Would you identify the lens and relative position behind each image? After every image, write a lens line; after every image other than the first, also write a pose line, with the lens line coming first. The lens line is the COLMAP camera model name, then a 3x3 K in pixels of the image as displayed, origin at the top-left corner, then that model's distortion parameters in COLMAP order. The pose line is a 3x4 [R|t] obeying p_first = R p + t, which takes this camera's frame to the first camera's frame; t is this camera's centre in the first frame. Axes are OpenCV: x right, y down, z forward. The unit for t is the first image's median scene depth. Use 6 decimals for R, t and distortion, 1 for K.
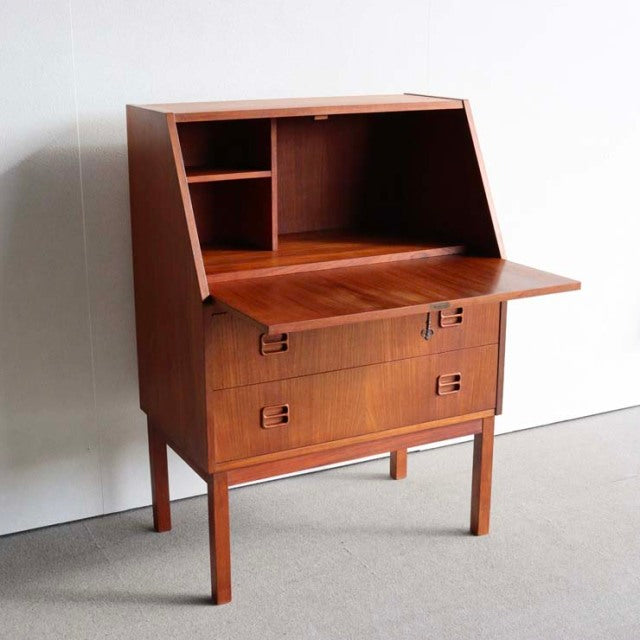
lens RADIAL K [[1102.2, 0, 322.4], [0, 1102.2, 314.8], [0, 0, 1]] dist [-0.019628, 0.000000]
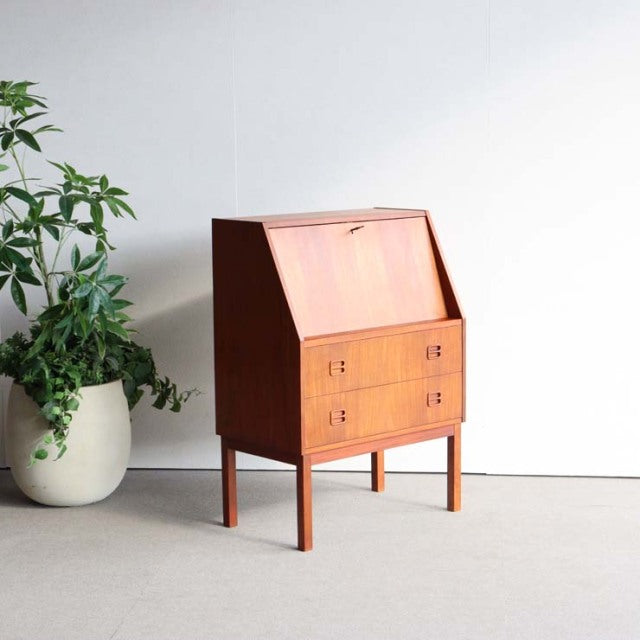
lens RADIAL K [[1494.4, 0, 326.2], [0, 1494.4, 320.4], [0, 0, 1]] dist [0.114193, 0.000000]
pose [[0.970878, -0.041098, 0.236024, -0.504908], [0.072147, 0.989598, -0.124458, 0.201668], [-0.228454, 0.137862, 0.963744, -0.934774]]
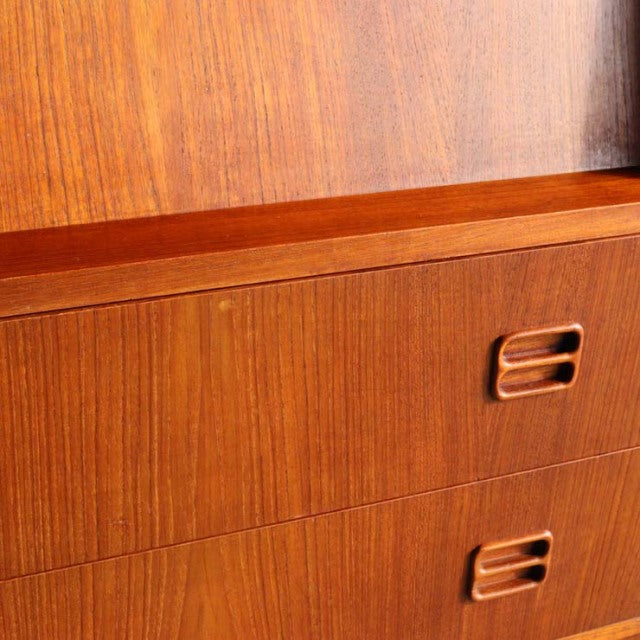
lens RADIAL K [[1102.2, 0, 312.3], [0, 1102.2, 329.3], [0, 0, 1]] dist [-0.019628, 0.000000]
pose [[0.992862, 0.074405, -0.093220, 0.085621], [-0.055734, 0.980410, 0.188917, -0.056914], [0.105450, -0.182373, 0.977558, 0.720930]]
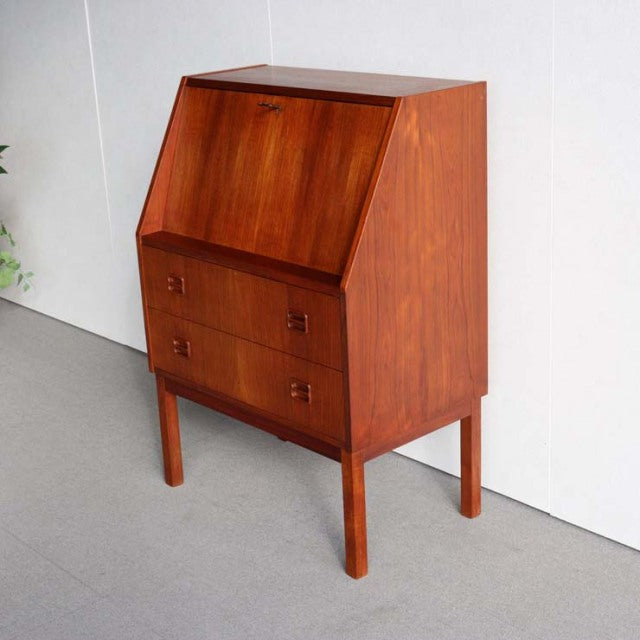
lens RADIAL K [[1228.7, 0, 319.0], [0, 1228.7, 315.5], [0, 0, 1]] dist [0.015018, 0.000000]
pose [[0.249328, 0.290816, -0.923722, 1.099926], [-0.204289, 0.948175, 0.243373, -0.265443], [0.946627, 0.128026, 0.295817, 0.703637]]
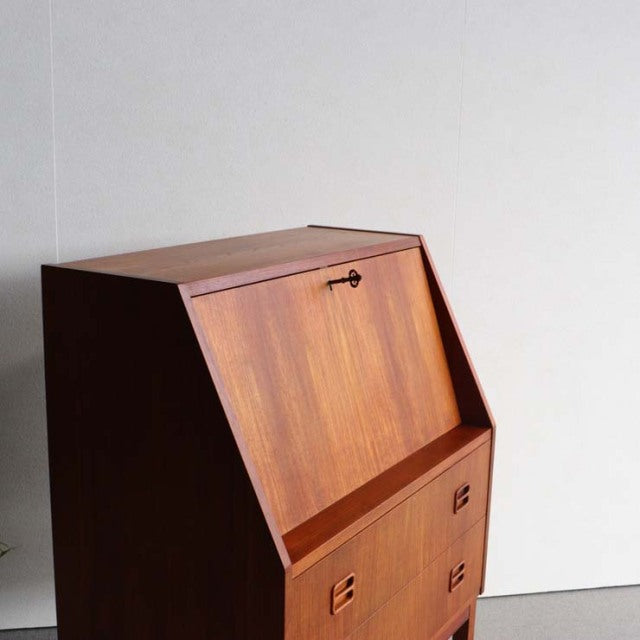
lens RADIAL K [[940.3, 0, 323.9], [0, 940.3, 322.7], [0, 0, 1]] dist [-0.107752, 0.000000]
pose [[0.858593, -0.083868, 0.505750, -0.316575], [0.110610, 0.993597, -0.023012, -0.125014], [-0.500582, 0.075699, 0.862373, 0.435980]]
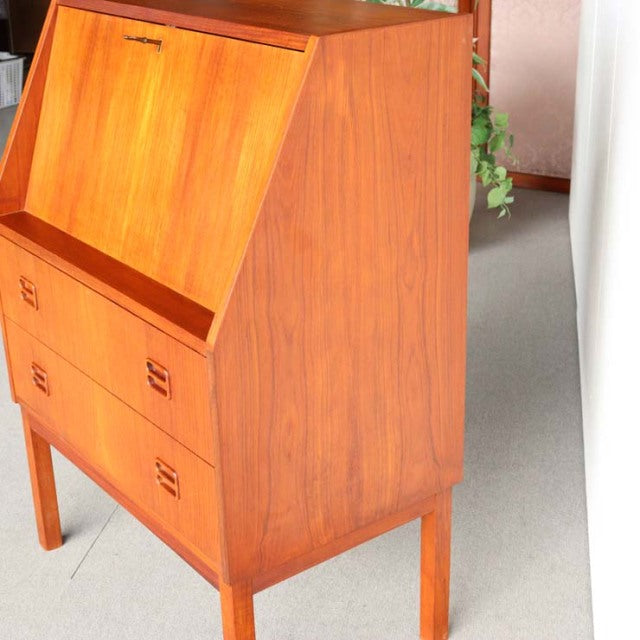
lens RADIAL K [[1102.2, 0, 324.2], [0, 1102.2, 326.1], [0, 0, 1]] dist [-0.019628, 0.000000]
pose [[0.156380, 0.387101, -0.908679, 0.682281], [-0.227620, 0.909359, 0.348218, -0.262737], [0.961111, 0.152379, 0.230318, 0.943115]]
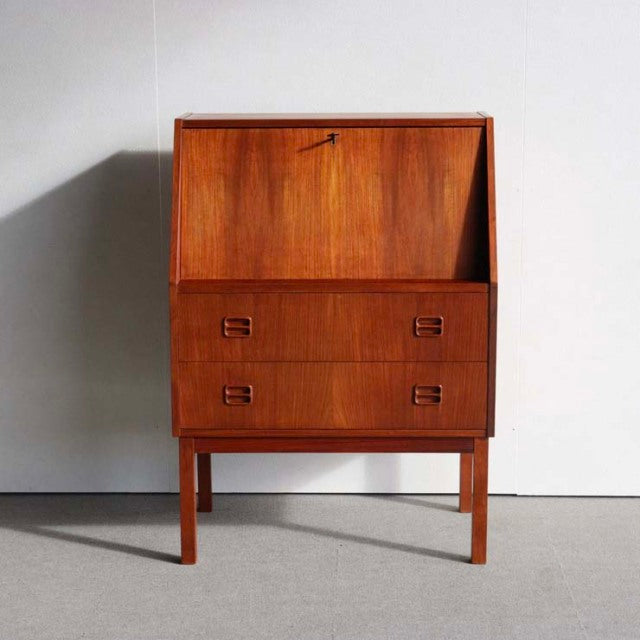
lens RADIAL K [[1583.2, 0, 318.0], [0, 1583.2, 317.5], [0, 0, 1]] dist [0.097747, 0.000000]
pose [[0.875800, 0.089157, -0.474369, 0.722062], [-0.124100, 0.991346, -0.042796, 0.068589], [0.466448, 0.096350, 0.879285, -0.338127]]
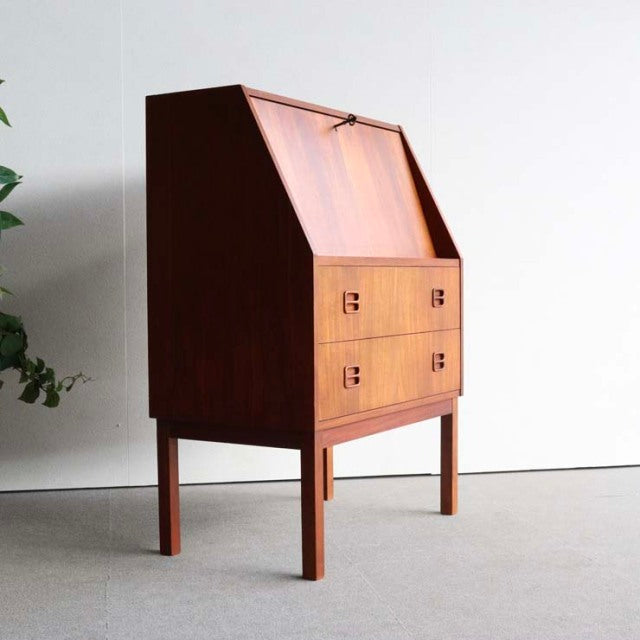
lens RADIAL K [[1048.7, 0, 316.7], [0, 1048.7, 318.5], [0, 0, 1]] dist [-0.061136, 0.000000]
pose [[0.860083, -0.025091, 0.509537, -0.531675], [0.140876, 0.971634, -0.189949, 0.206532], [-0.490317, 0.235154, 0.839221, 0.172816]]
